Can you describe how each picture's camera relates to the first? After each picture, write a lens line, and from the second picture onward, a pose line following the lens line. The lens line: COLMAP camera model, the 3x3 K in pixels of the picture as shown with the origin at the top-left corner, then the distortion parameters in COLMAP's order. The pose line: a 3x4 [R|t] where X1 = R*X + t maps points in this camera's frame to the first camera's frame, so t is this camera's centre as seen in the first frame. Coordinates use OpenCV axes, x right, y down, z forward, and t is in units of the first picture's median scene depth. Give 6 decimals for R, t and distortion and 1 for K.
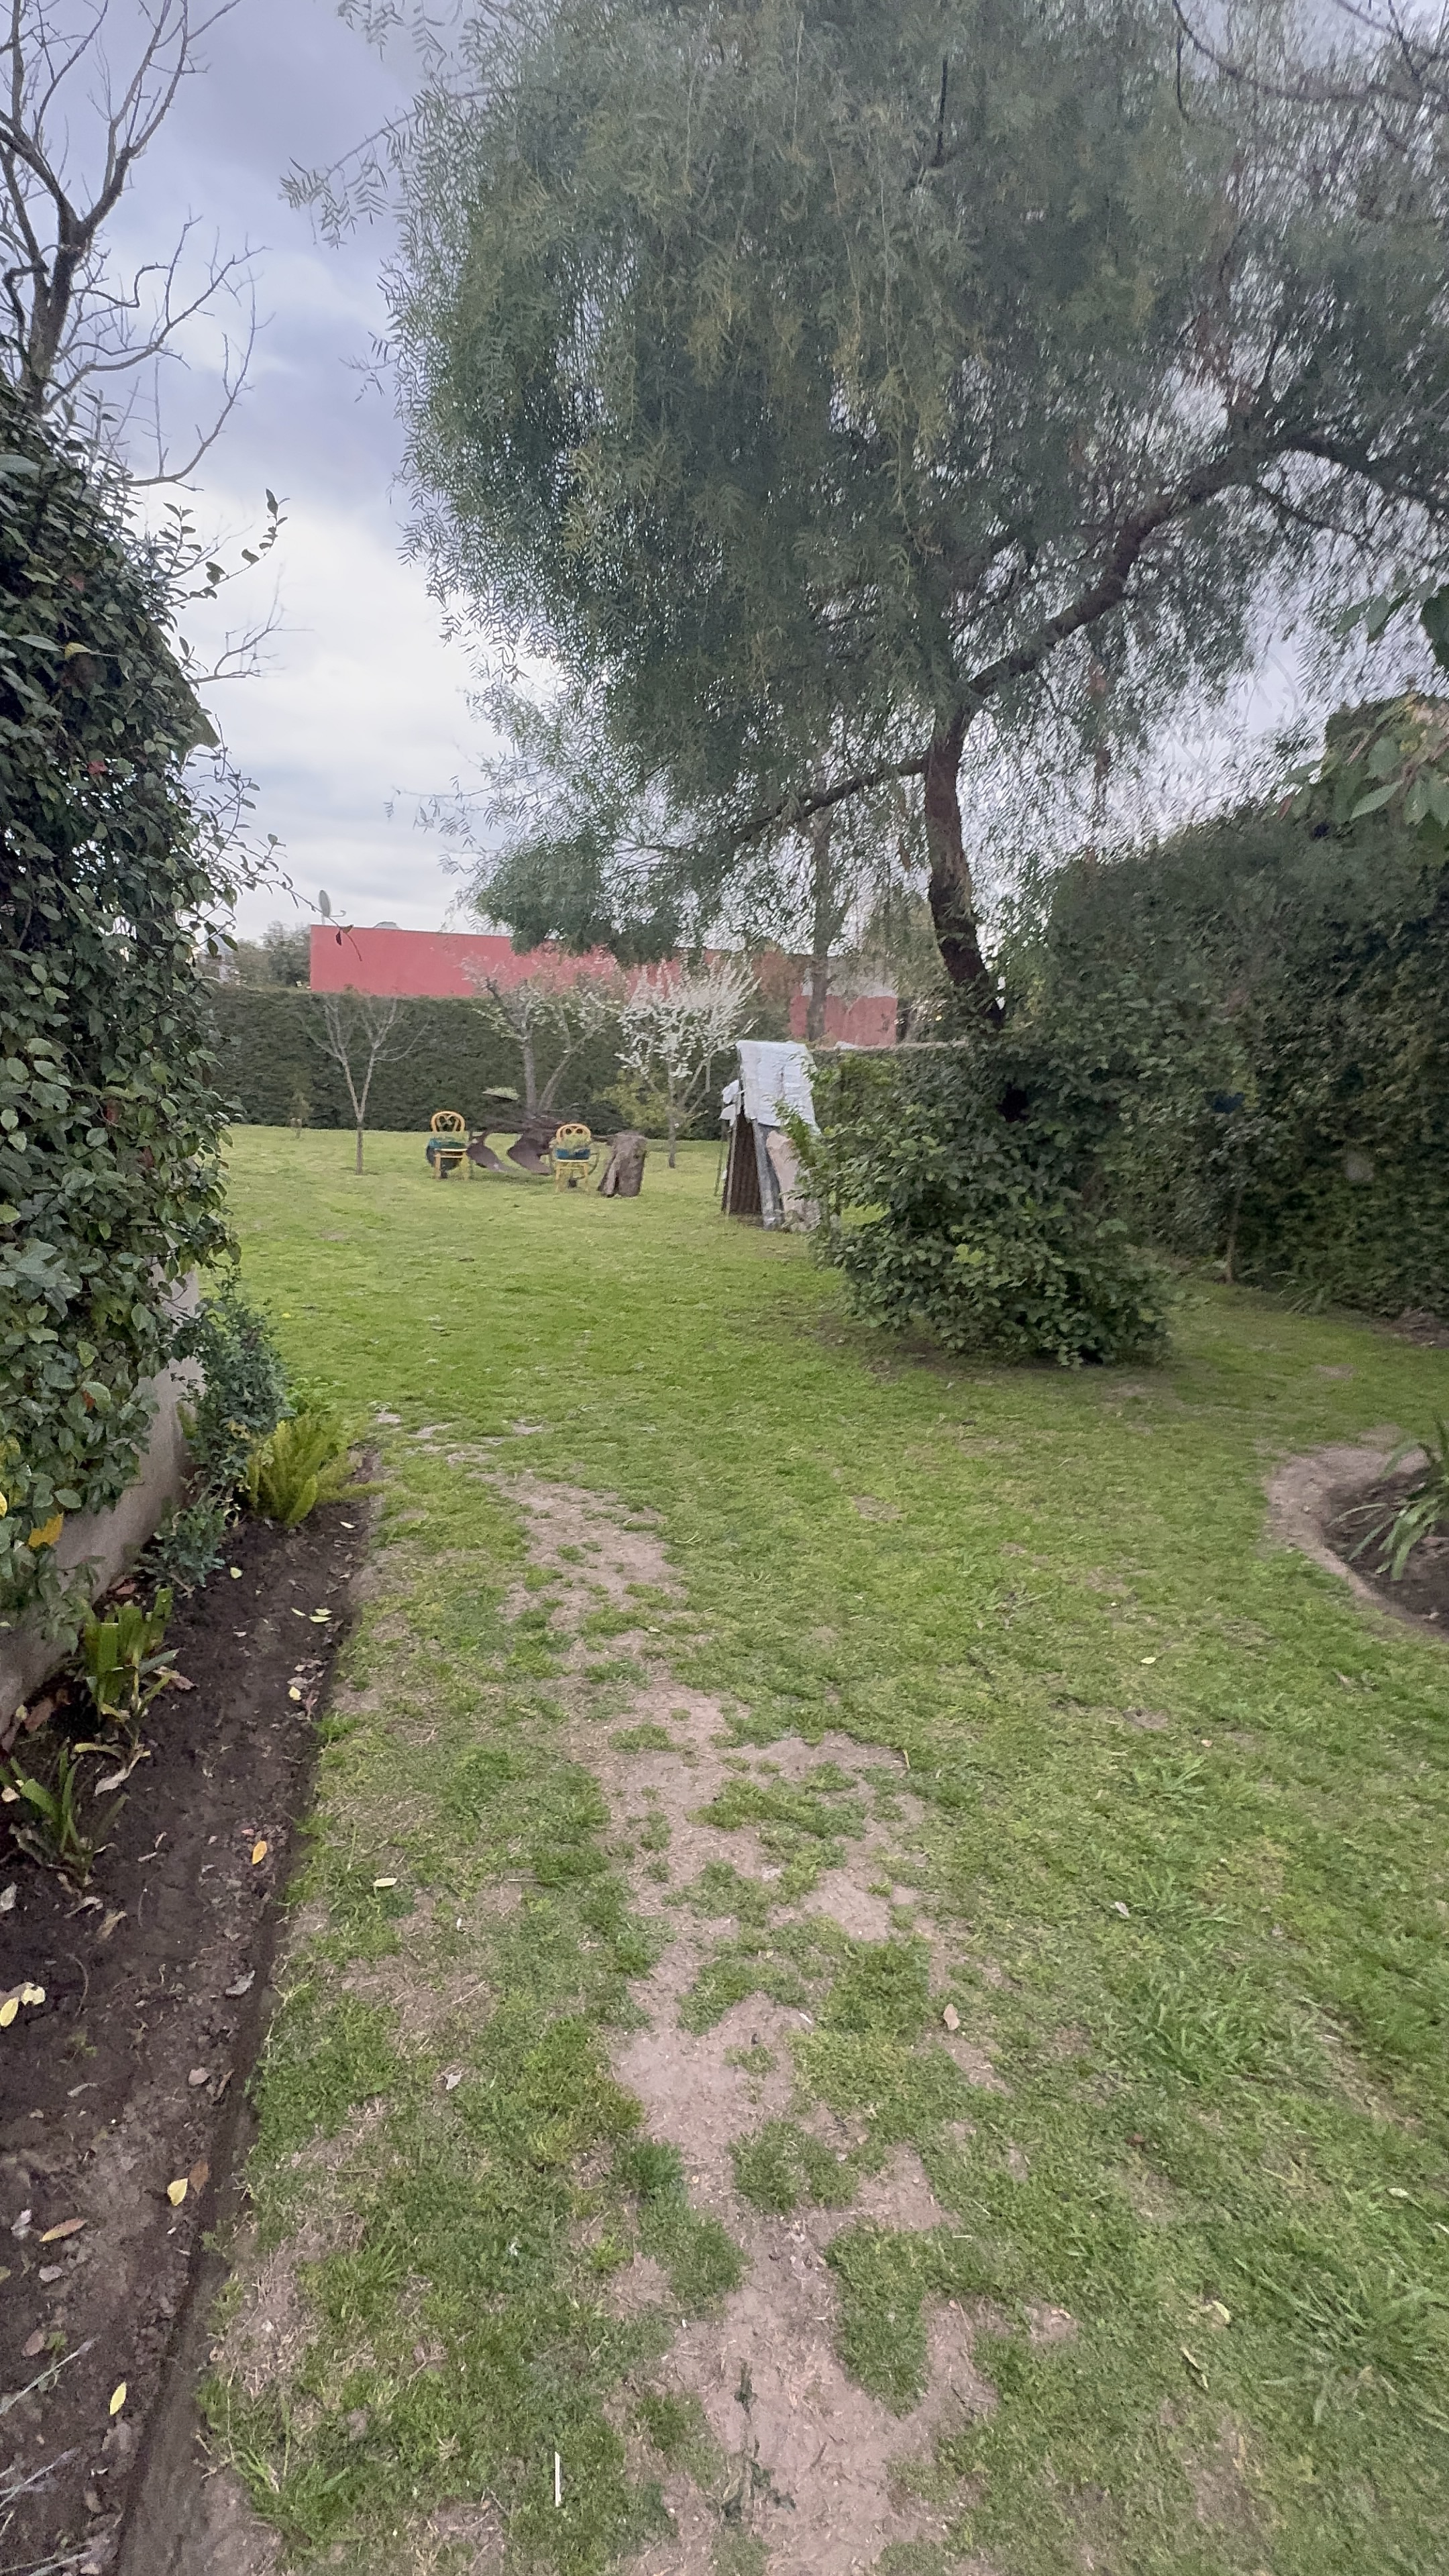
lens RADIAL K [[1128.3, 0, 724.5], [0, 1128.3, 1288.0], [0, 0, 1]] dist [-0.020088, 0.022782]
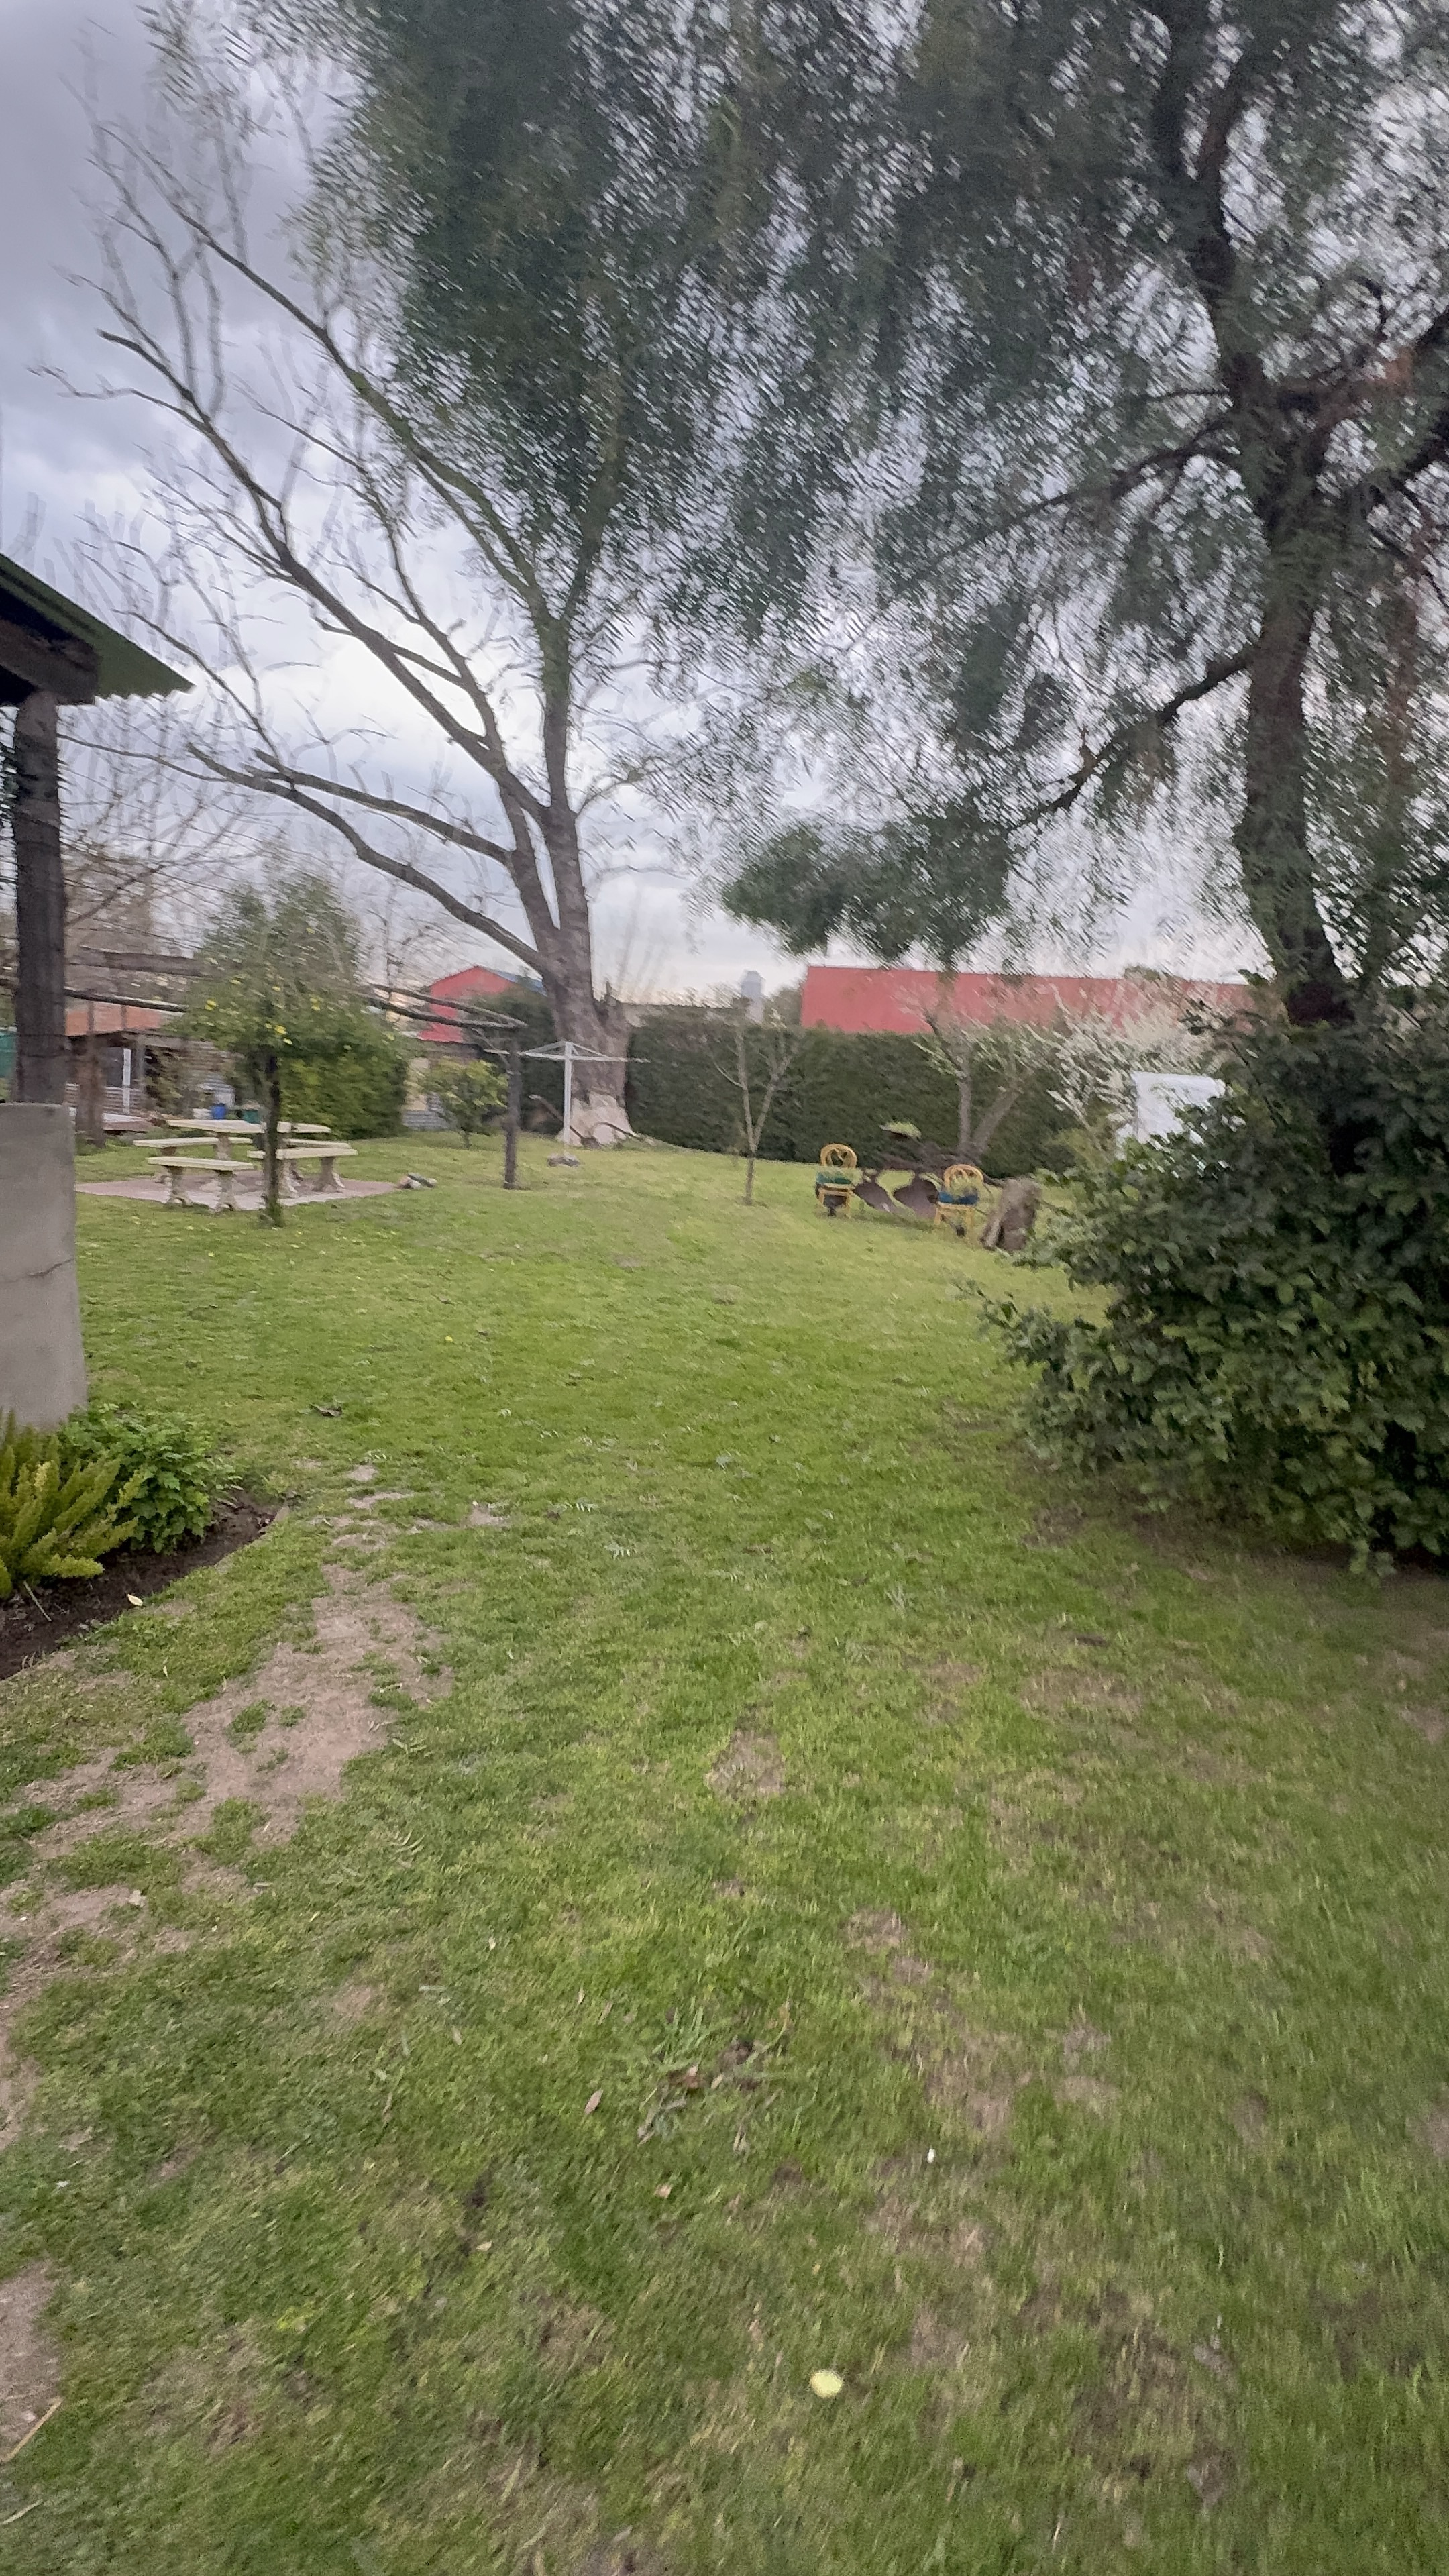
lens RADIAL K [[1128.3, 0, 724.5], [0, 1128.3, 1288.0], [0, 0, 1]] dist [-0.020088, 0.022782]
pose [[0.889162, 0.102092, -0.446058, 0.102232], [-0.120170, 0.992677, -0.012344, -0.014804], [0.441531, 0.064579, 0.894919, 0.119286]]
